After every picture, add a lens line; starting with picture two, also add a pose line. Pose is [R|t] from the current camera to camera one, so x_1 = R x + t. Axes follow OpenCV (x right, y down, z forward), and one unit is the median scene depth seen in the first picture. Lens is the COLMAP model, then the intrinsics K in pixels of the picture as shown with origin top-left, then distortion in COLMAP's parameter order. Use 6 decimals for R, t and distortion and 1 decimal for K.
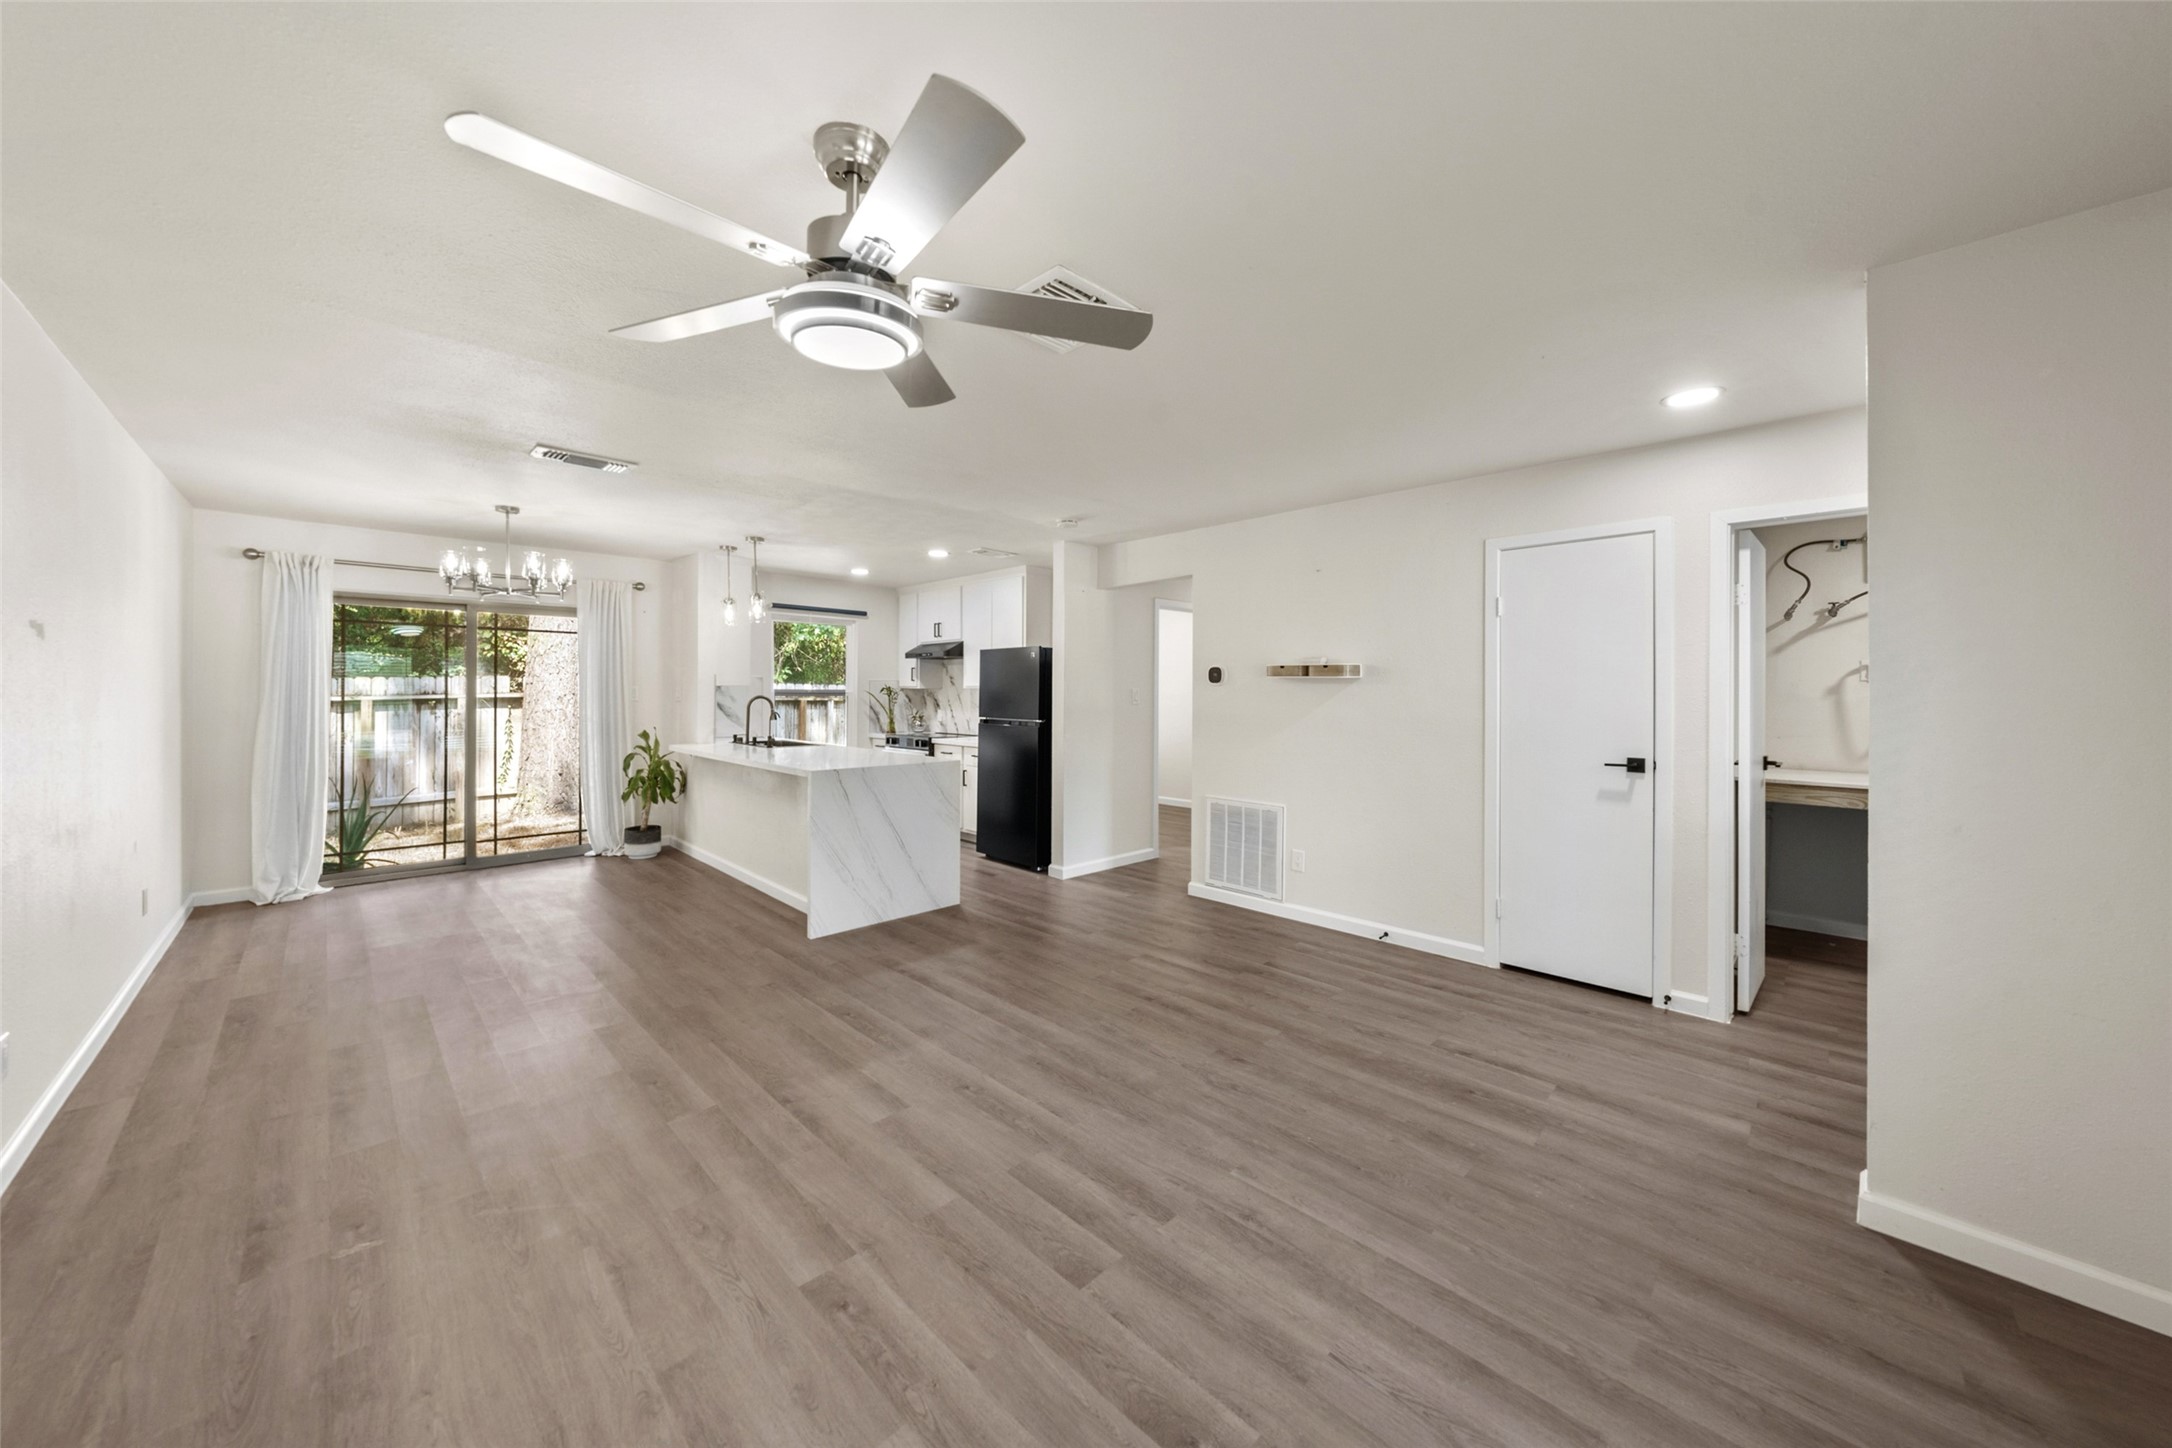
lens RADIAL K [[738.0, 0, 1072.0], [0, 738.0, 691.7], [0, 0, 1]] dist [0.001542, 0.000067]
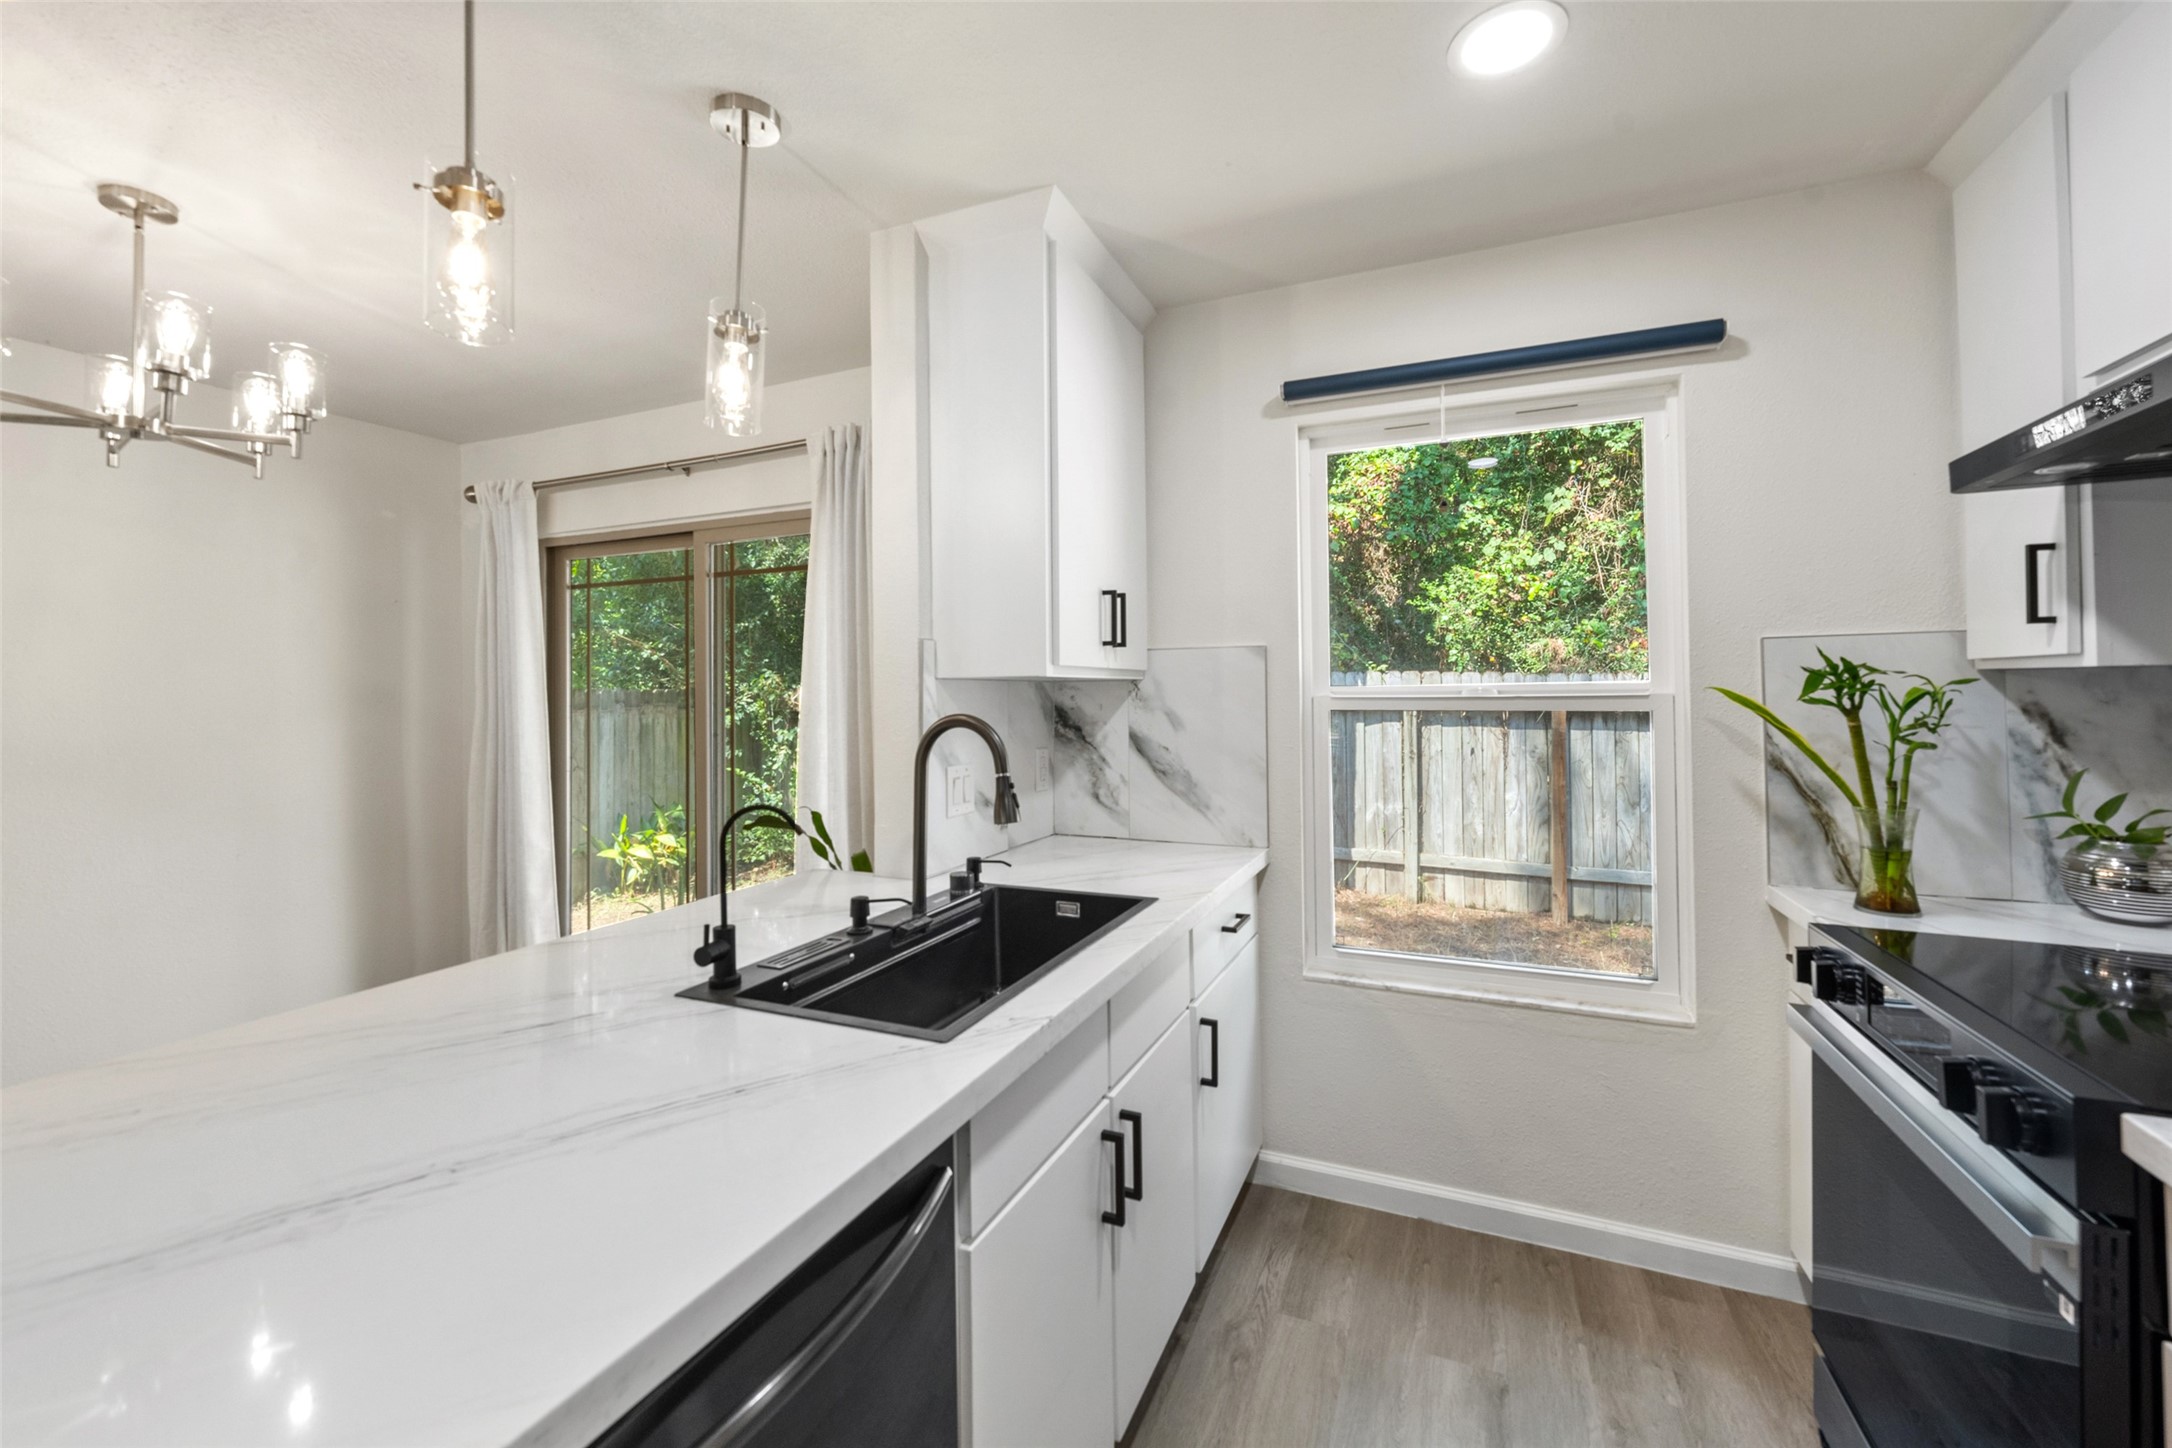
lens RADIAL K [[867.6, 0, 1098.3], [0, 867.6, 681.8], [0, 0, 1]] dist [-0.000078, -0.000008]
pose [[0.378521, -0.024458, -0.925269, -0.345033], [0.012843, 0.999693, -0.021171, 0.001020], [0.925503, -0.003870, 0.378719, 2.200837]]
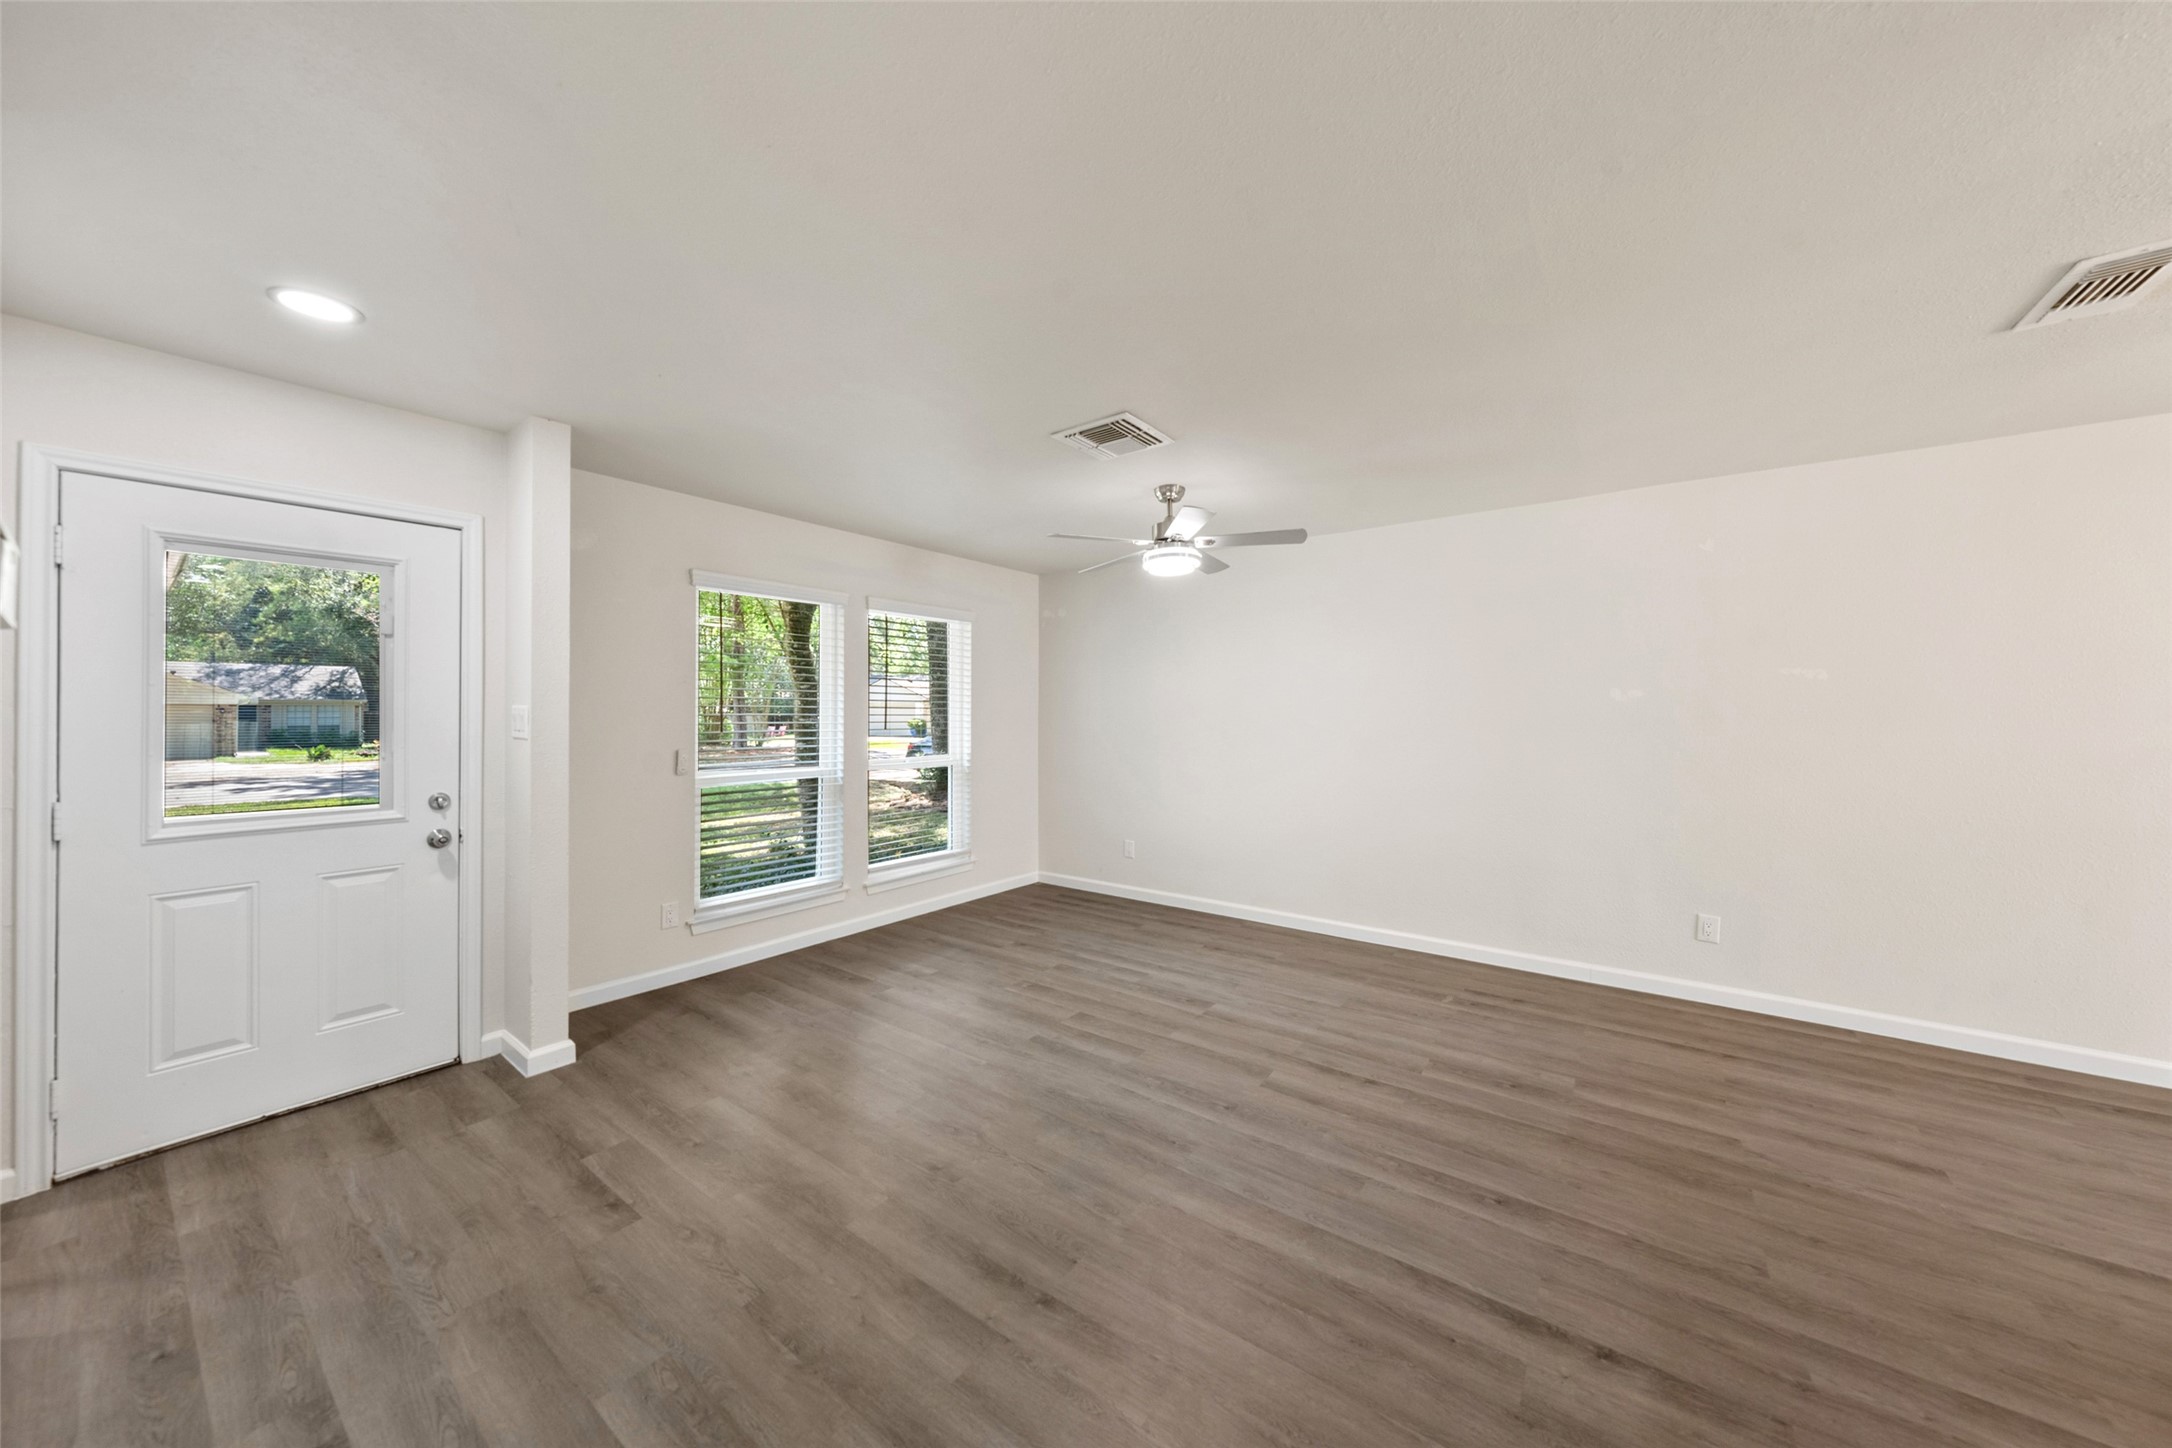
lens RADIAL K [[738.0, 0, 1083.3], [0, 738.0, 707.1], [0, 0, 1]] dist [0.001542, 0.000067]
pose [[-0.987636, -0.008347, -0.156540, 0.207960], [-0.007749, 0.999960, -0.004427, -0.001364], [0.156570, -0.003159, -0.987662, 1.924623]]
